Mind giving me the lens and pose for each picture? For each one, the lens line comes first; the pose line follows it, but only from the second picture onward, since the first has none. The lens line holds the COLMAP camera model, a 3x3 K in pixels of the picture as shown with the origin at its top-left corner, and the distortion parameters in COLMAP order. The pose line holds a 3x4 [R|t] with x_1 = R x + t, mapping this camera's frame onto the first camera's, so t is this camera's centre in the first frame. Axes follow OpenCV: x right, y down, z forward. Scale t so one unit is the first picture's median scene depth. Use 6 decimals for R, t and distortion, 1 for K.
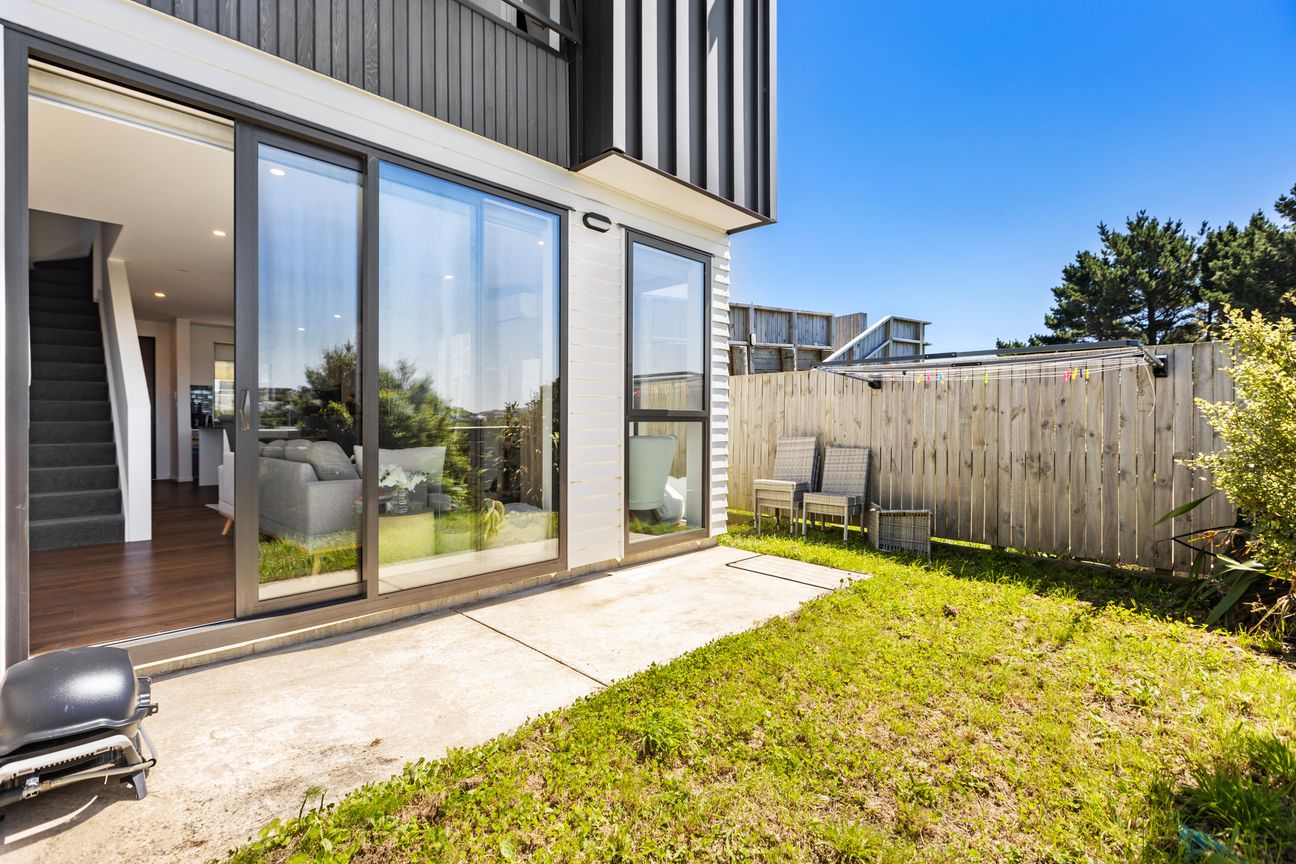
lens RADIAL K [[584.2, 0, 648.0], [0, 584.2, 432.0], [0, 0, 1]] dist [0.000058, -0.000045]
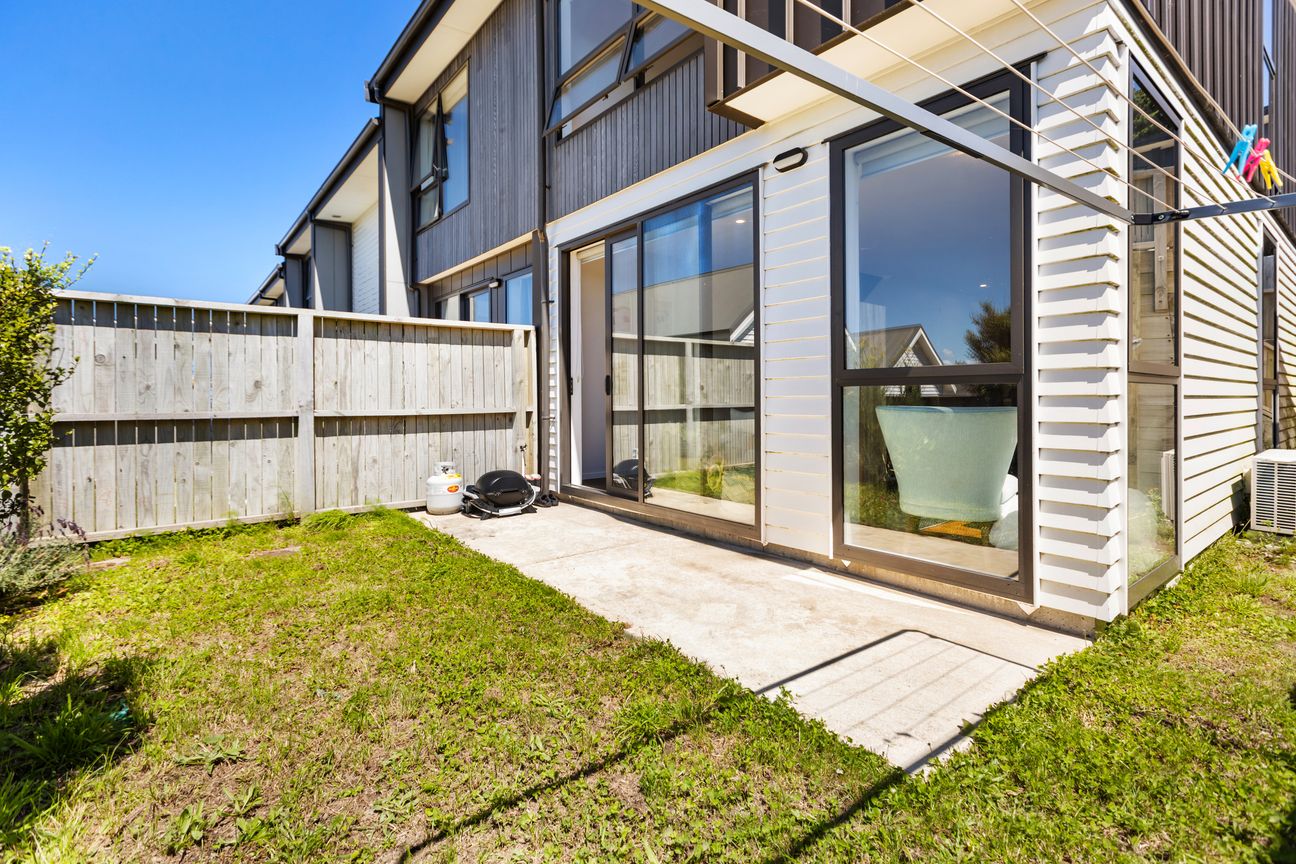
lens RADIAL K [[597.7, 0, 649.2], [0, 597.7, 396.2], [0, 0, 1]] dist [0.000056, -0.000010]
pose [[-0.111240, 0.005038, -0.993781, 0.871556], [0.001853, 0.999986, 0.004862, -0.009125], [0.993792, -0.001300, -0.111248, 0.930857]]
